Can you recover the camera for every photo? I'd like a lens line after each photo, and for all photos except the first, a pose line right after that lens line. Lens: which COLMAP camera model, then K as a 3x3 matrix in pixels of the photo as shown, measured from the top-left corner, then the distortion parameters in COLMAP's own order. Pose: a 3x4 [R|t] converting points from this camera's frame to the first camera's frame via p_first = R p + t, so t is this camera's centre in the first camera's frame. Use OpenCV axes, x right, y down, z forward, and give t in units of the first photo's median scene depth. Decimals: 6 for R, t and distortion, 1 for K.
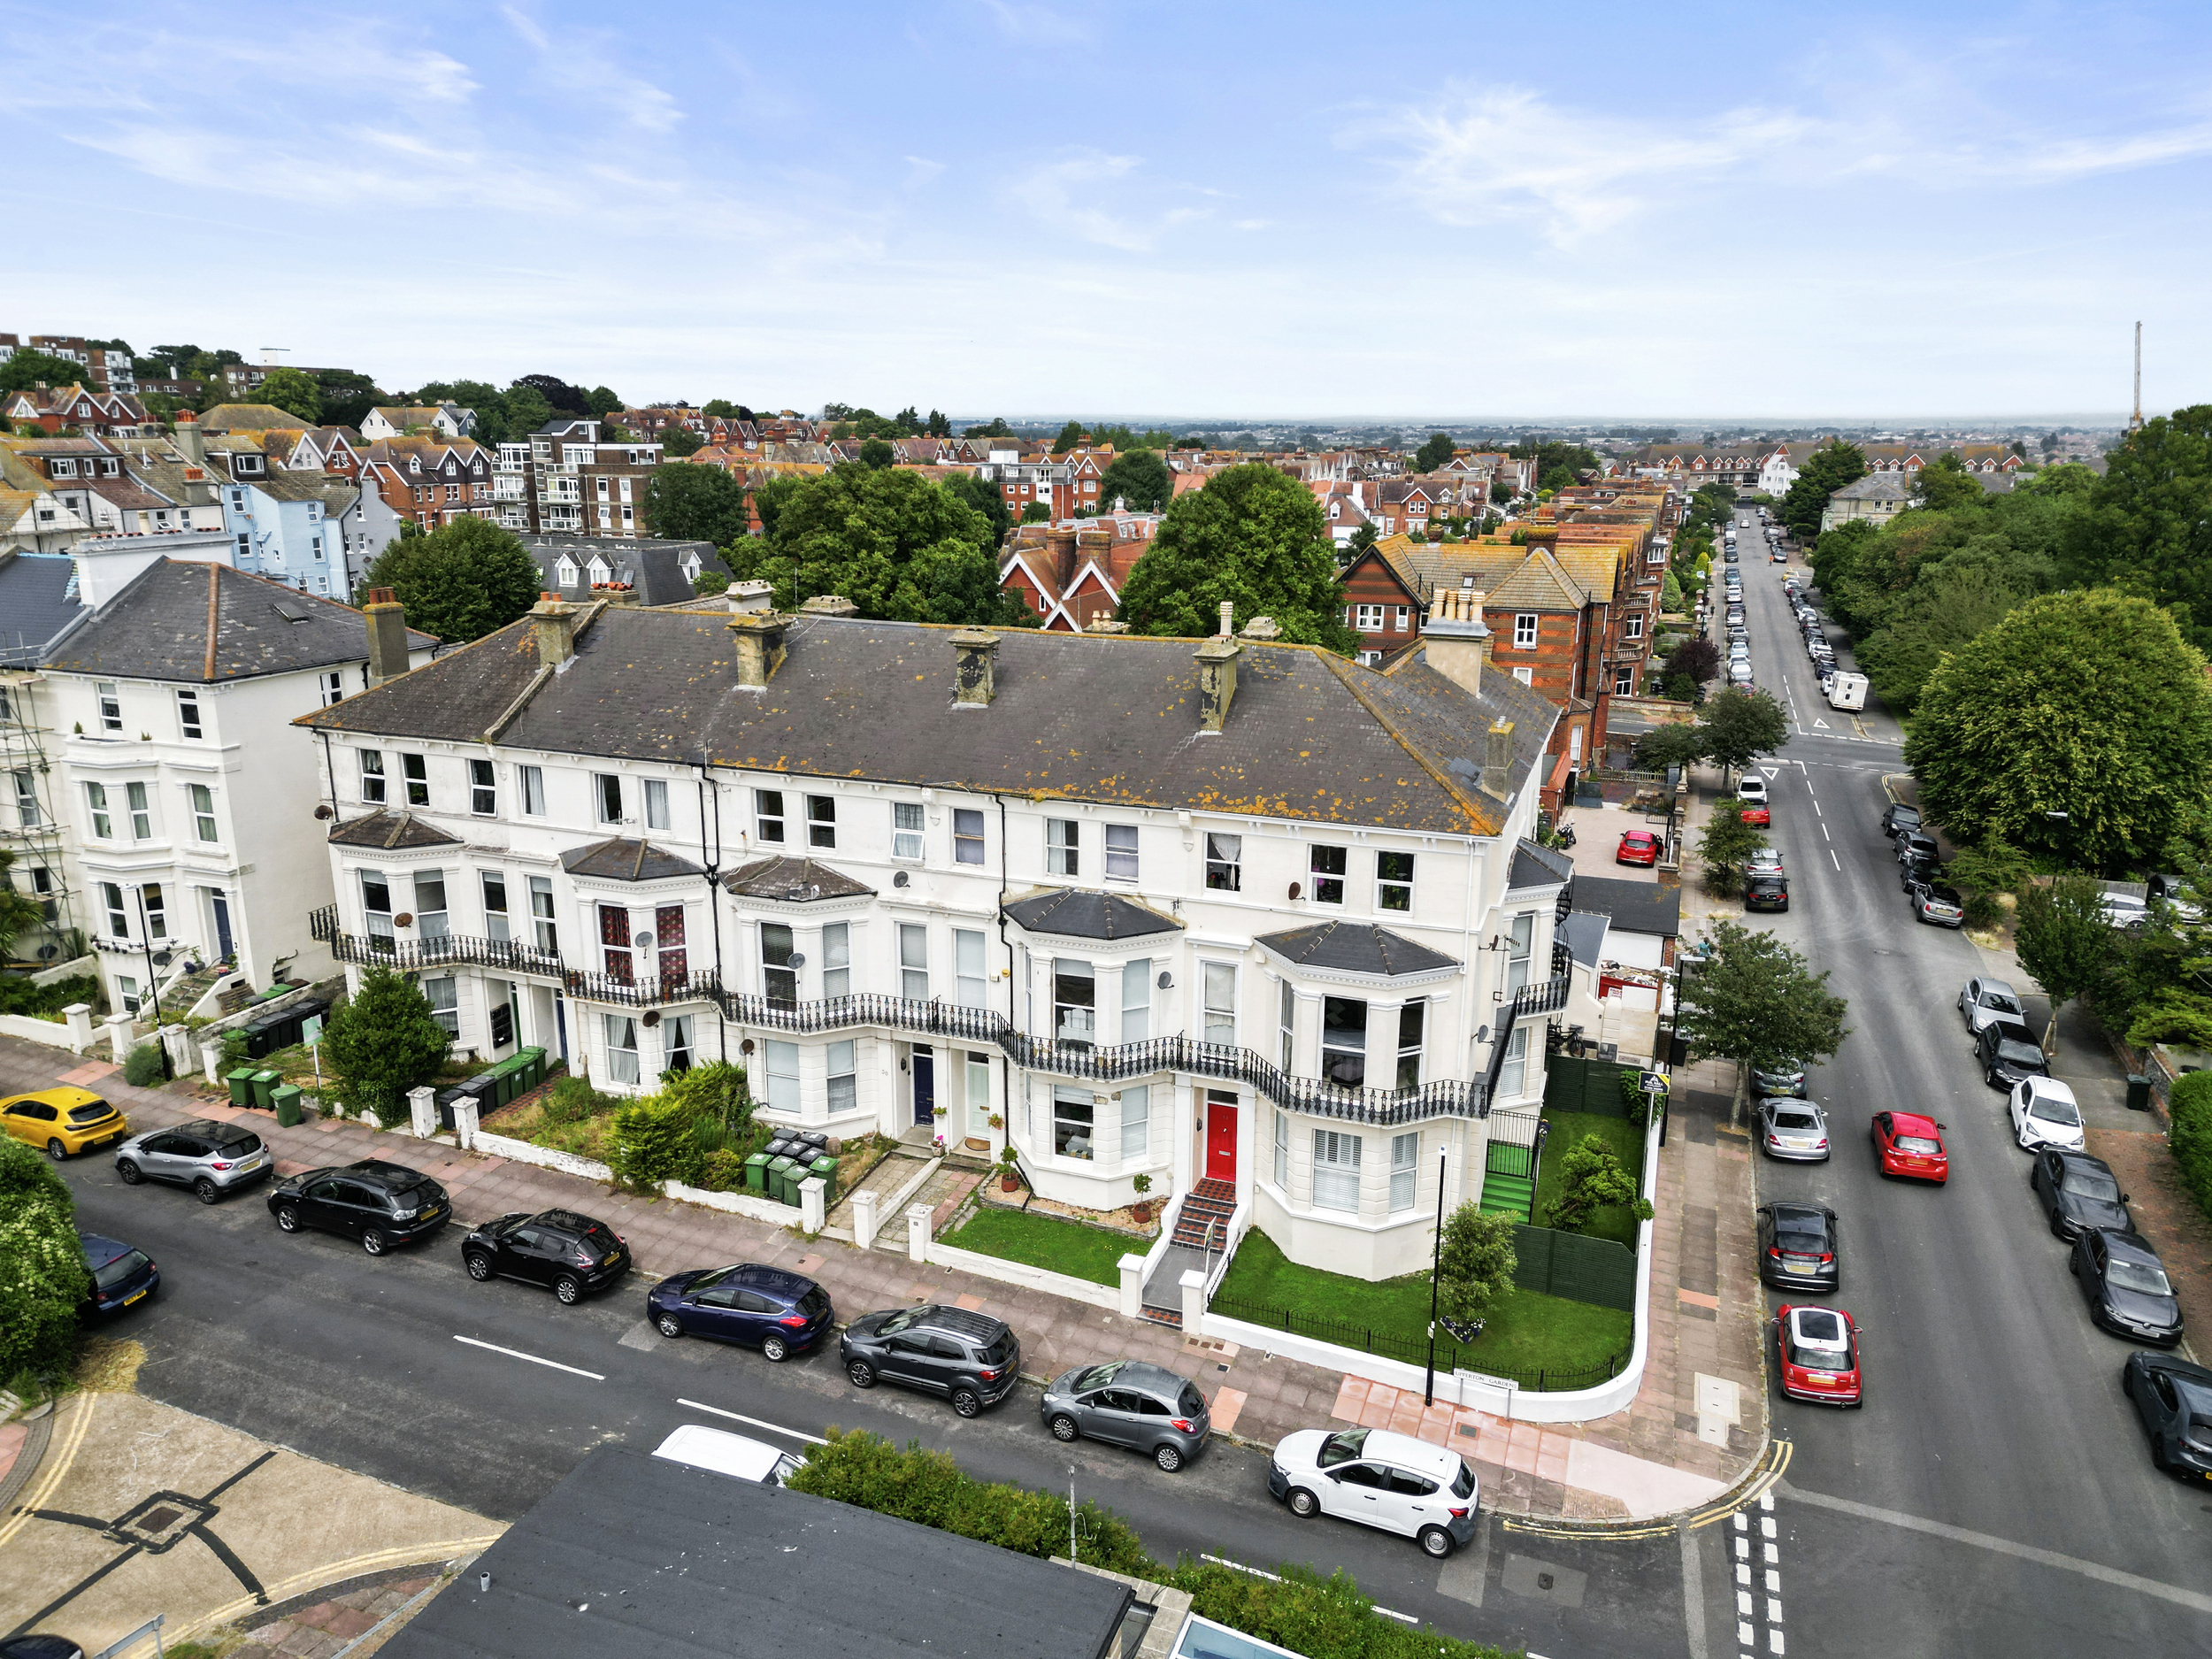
lens RADIAL K [[1537.0, 0, 1102.9], [0, 1537.0, 840.0], [0, 0, 1]] dist [0.080037, -0.081454]
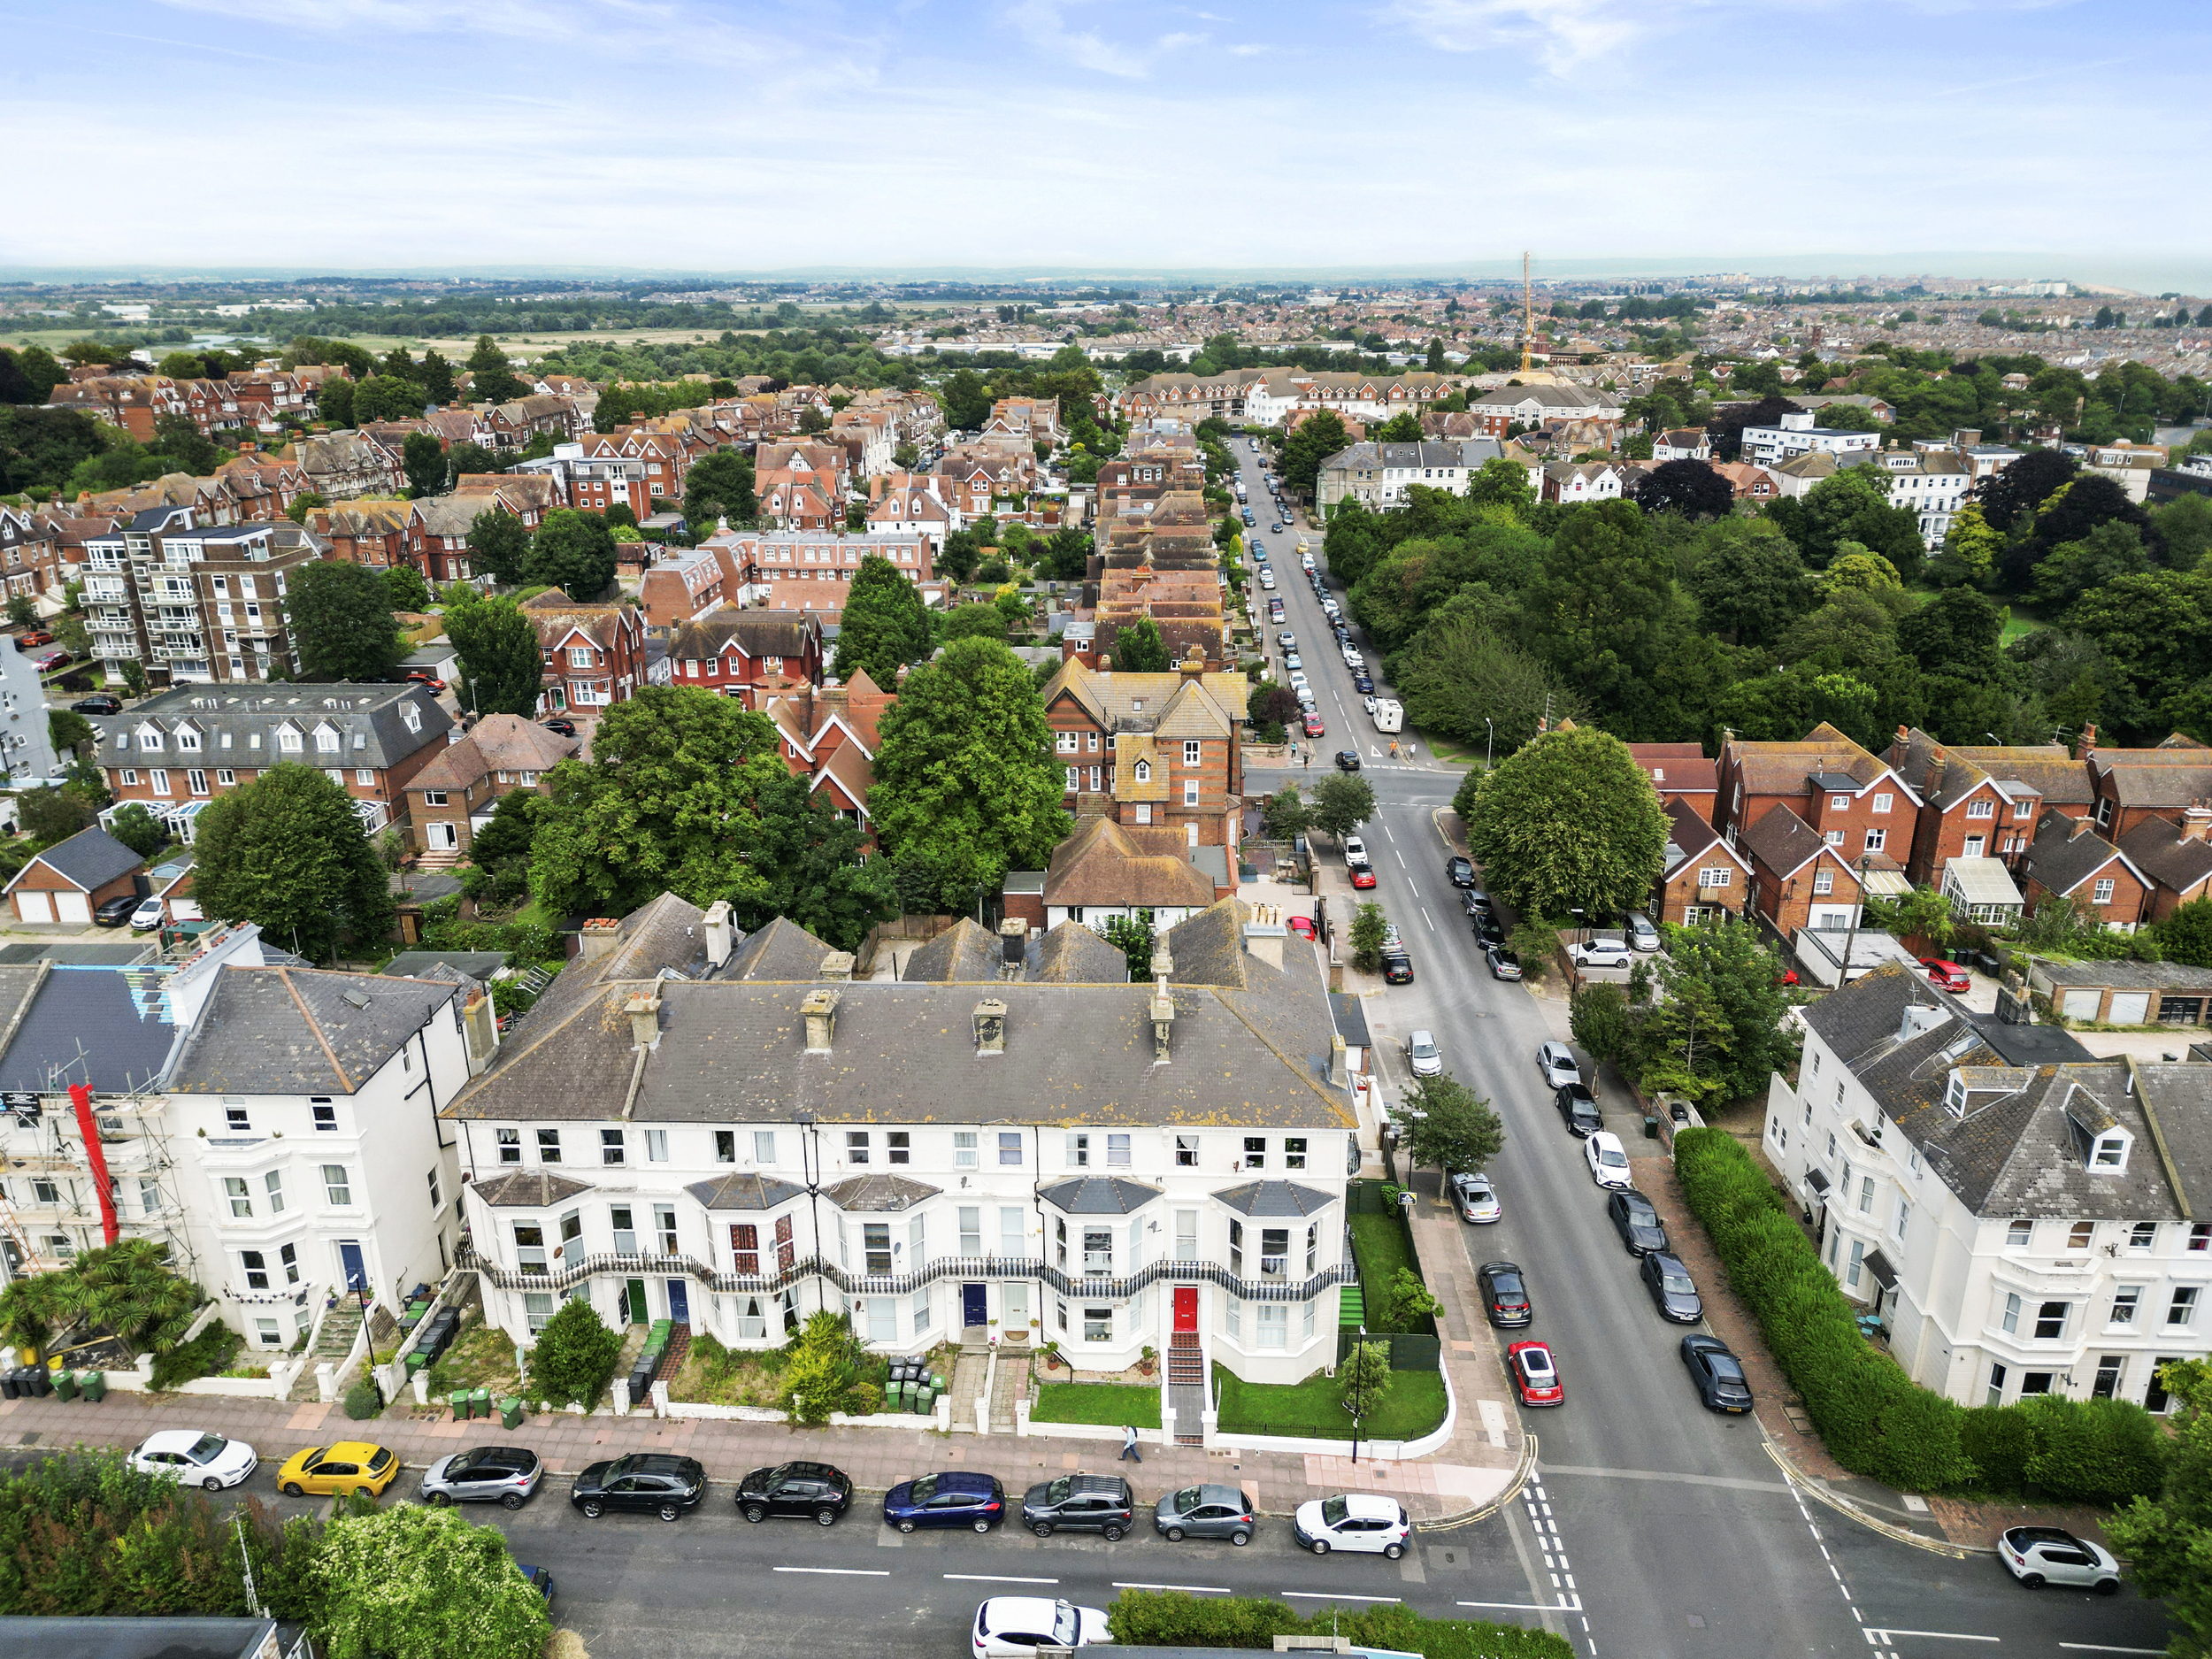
lens RADIAL K [[1537.0, 0, 1102.9], [0, 1537.0, 840.0], [0, 0, 1]] dist [0.080037, -0.081454]
pose [[0.947575, -0.120420, 0.295974, -0.377494], [0.094211, 0.990383, 0.101325, -0.409090], [-0.305329, -0.068129, 0.949807, -0.401511]]
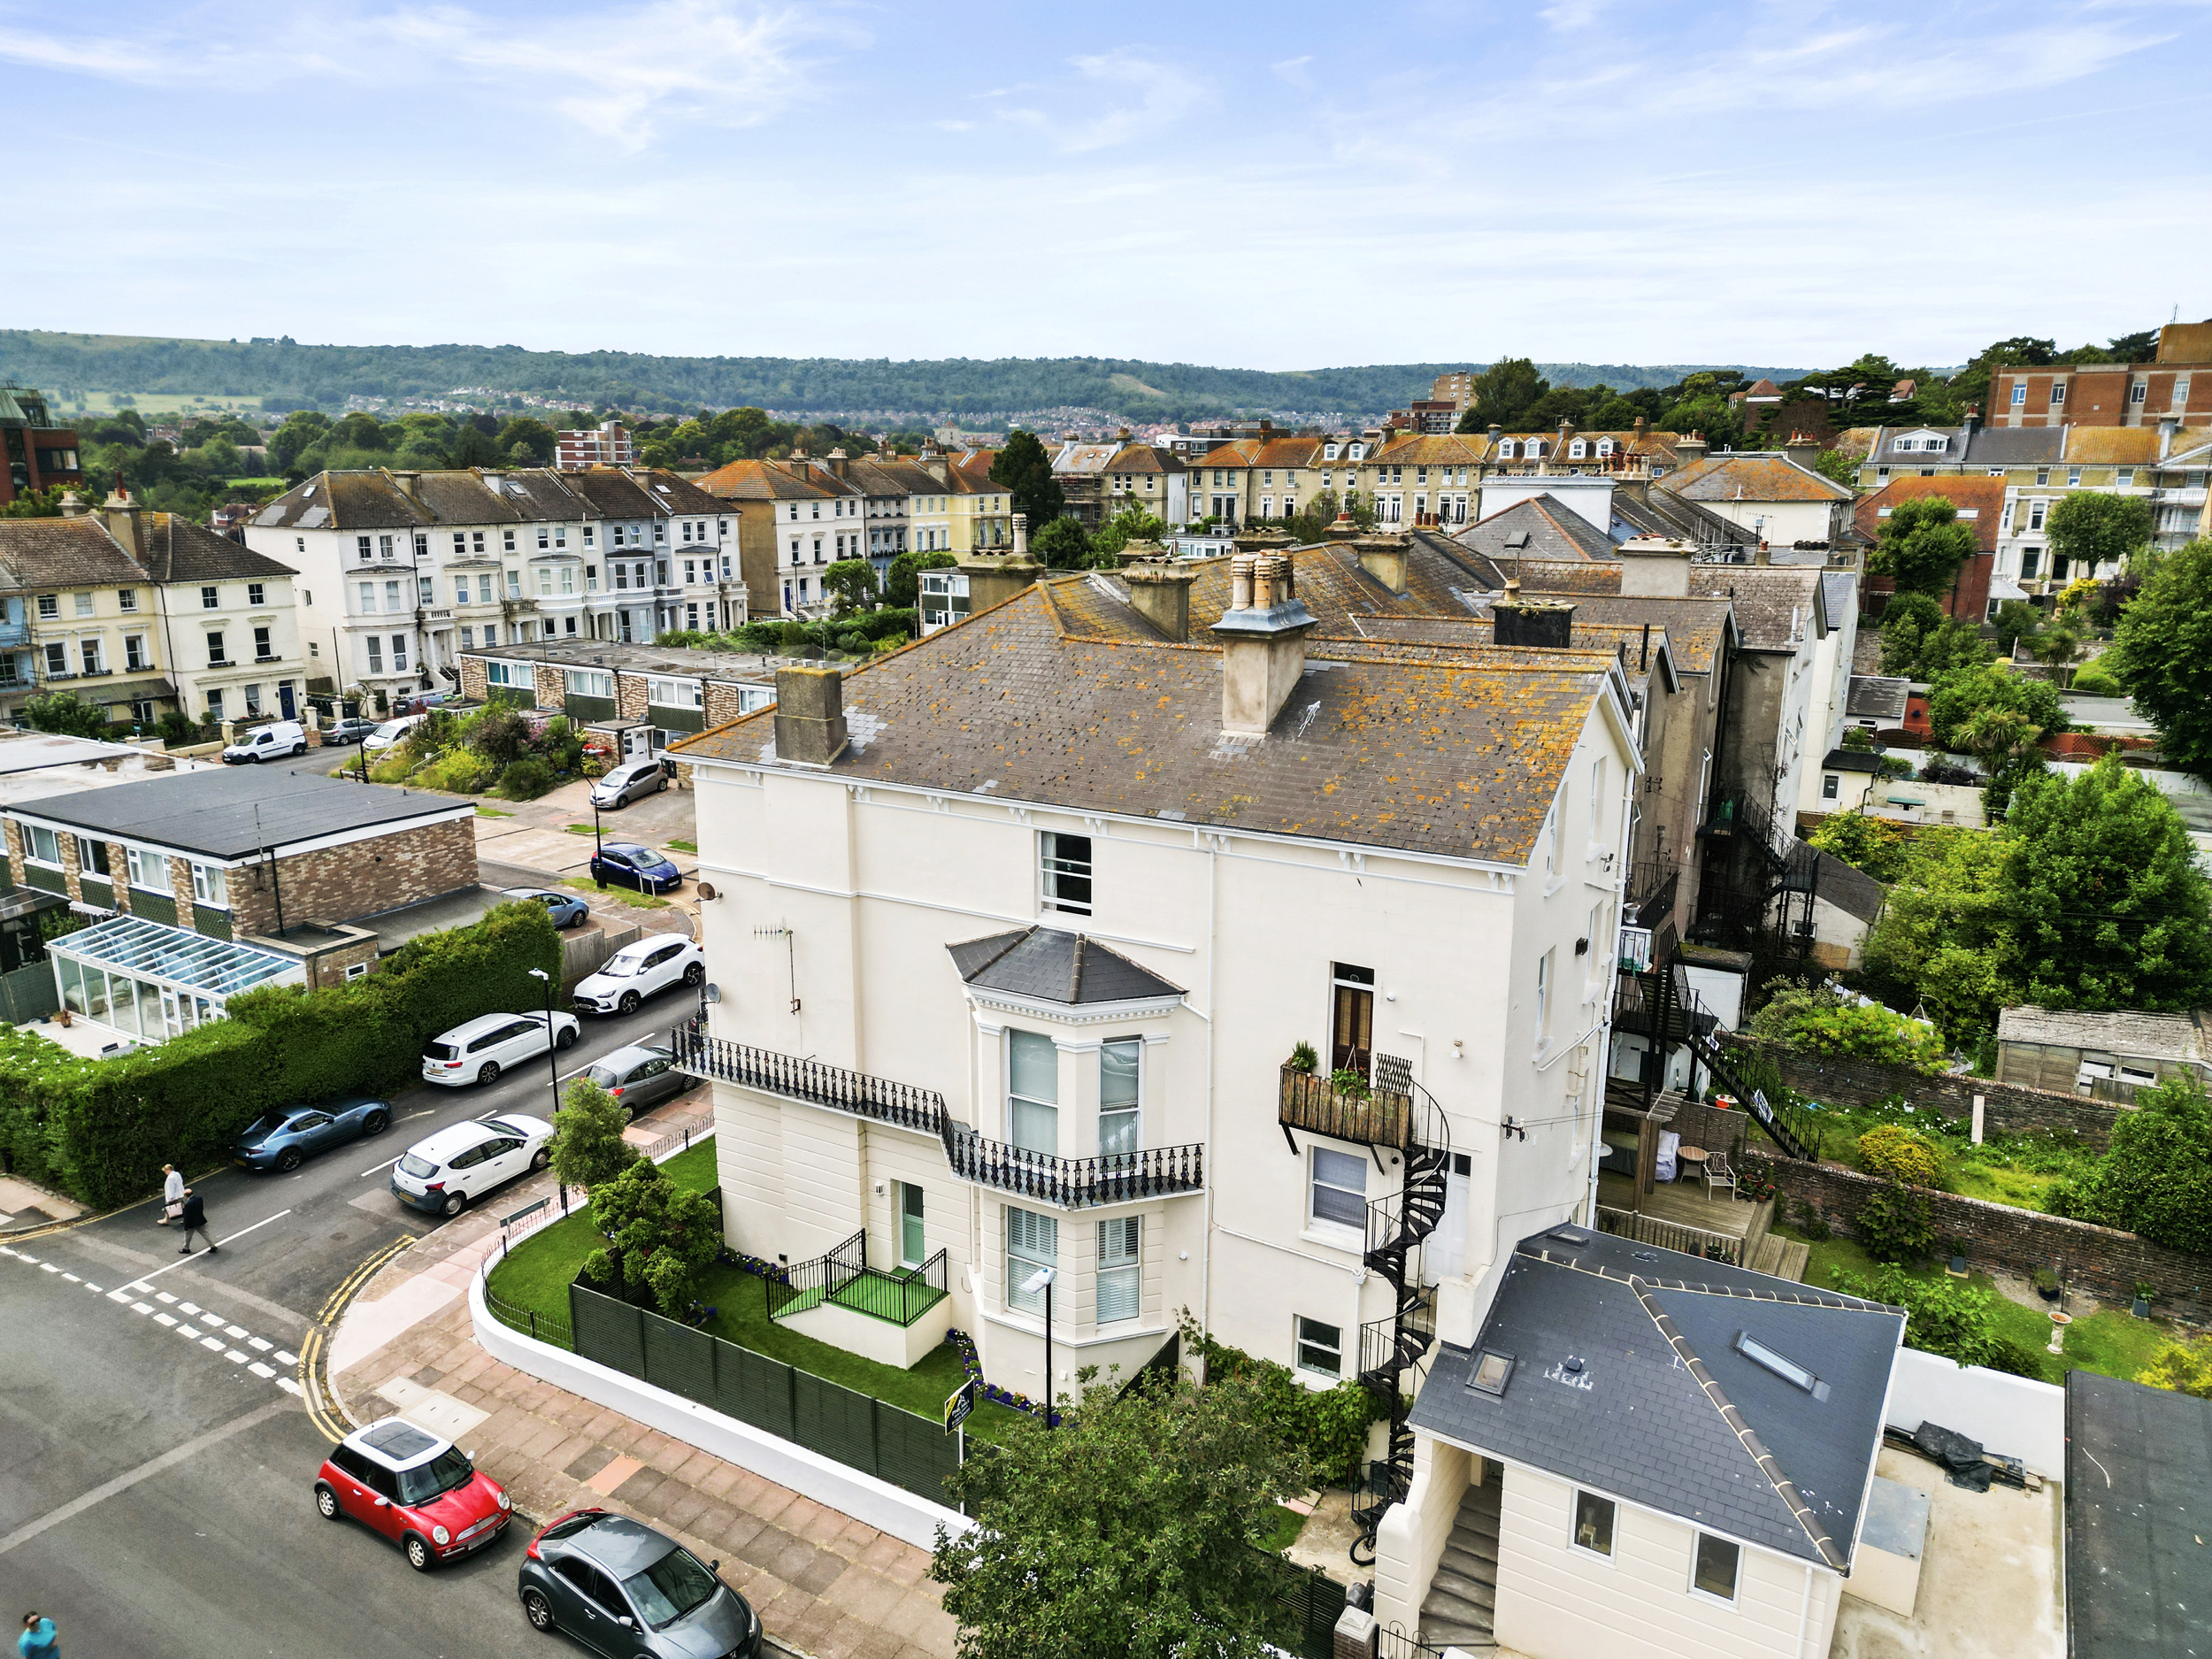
lens RADIAL K [[1537.0, 0, 1102.9], [0, 1537.0, 840.0], [0, 0, 1]] dist [0.080037, -0.081454]
pose [[-0.168481, 0.235614, -0.957131, 0.862706], [-0.260754, 0.925767, 0.273793, -0.212026], [0.950590, 0.295705, -0.094537, 1.064997]]
